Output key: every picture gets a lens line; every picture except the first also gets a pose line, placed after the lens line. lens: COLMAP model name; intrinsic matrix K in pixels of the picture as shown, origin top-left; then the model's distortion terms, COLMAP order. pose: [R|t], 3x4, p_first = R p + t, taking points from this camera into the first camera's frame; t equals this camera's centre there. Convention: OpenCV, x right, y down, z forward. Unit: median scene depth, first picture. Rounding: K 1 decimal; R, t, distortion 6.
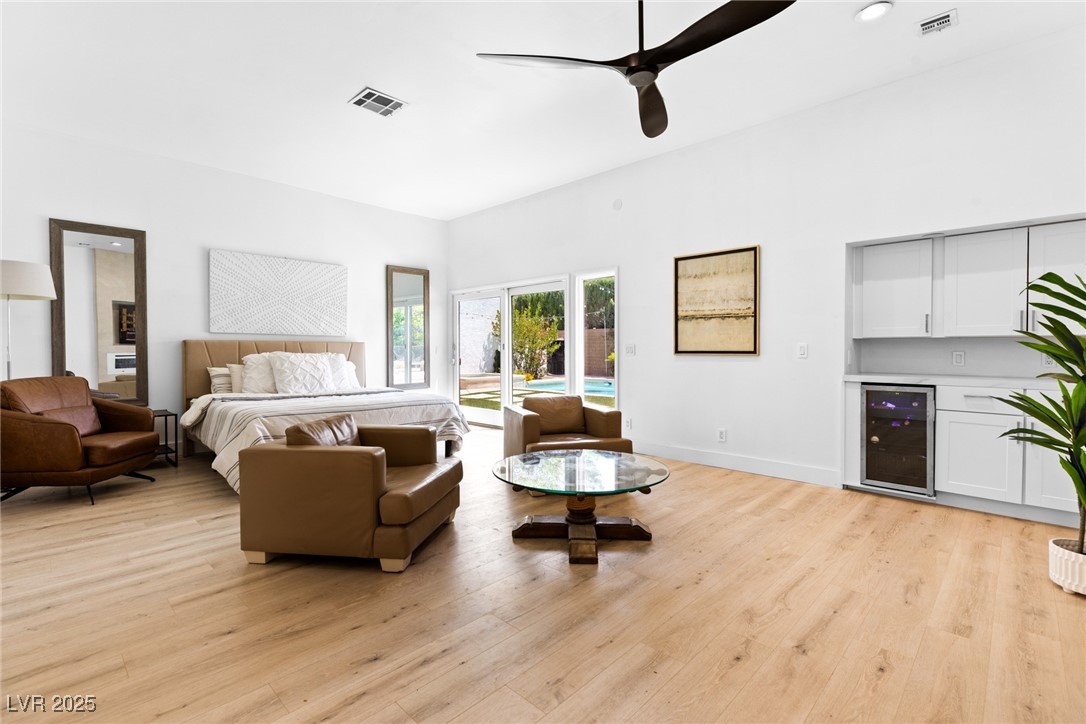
lens RADIAL K [[482.8, 0, 547.0], [0, 482.8, 356.3], [0, 0, 1]] dist [0.003280, 0.000735]
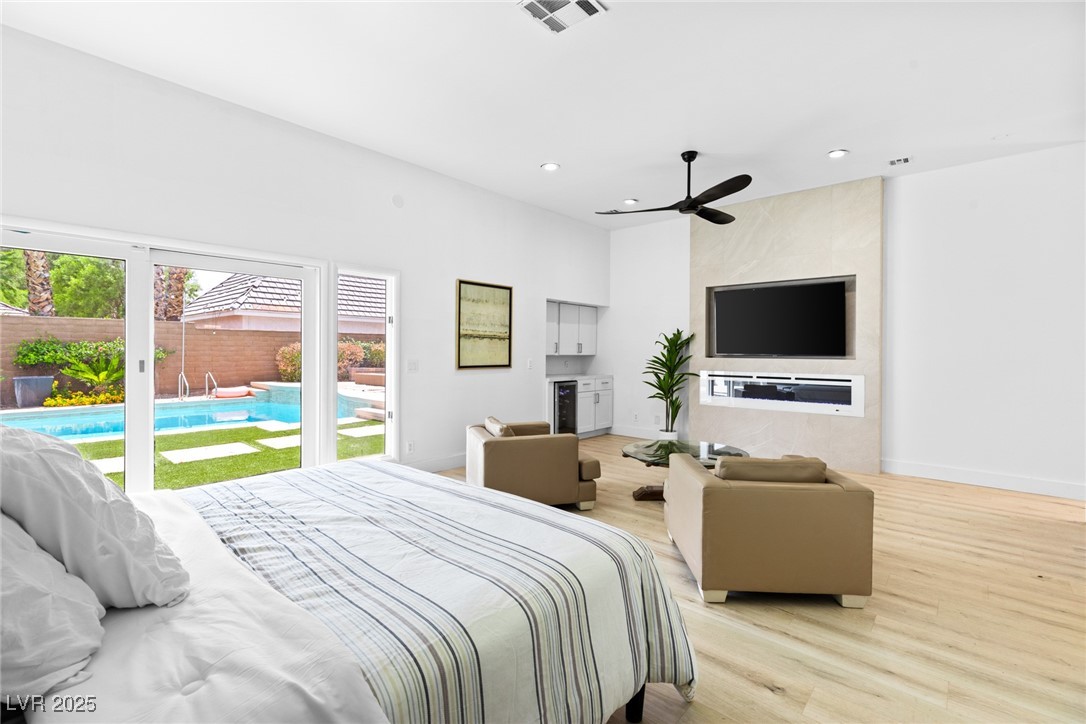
lens RADIAL K [[482.8, 0, 547.0], [0, 482.8, 356.3], [0, 0, 1]] dist [0.003280, 0.000735]
pose [[-0.031837, -0.011259, 0.999430, -0.902149], [0.013814, 0.999836, 0.011703, -0.048563], [-0.999398, 0.014179, -0.031676, 0.934957]]
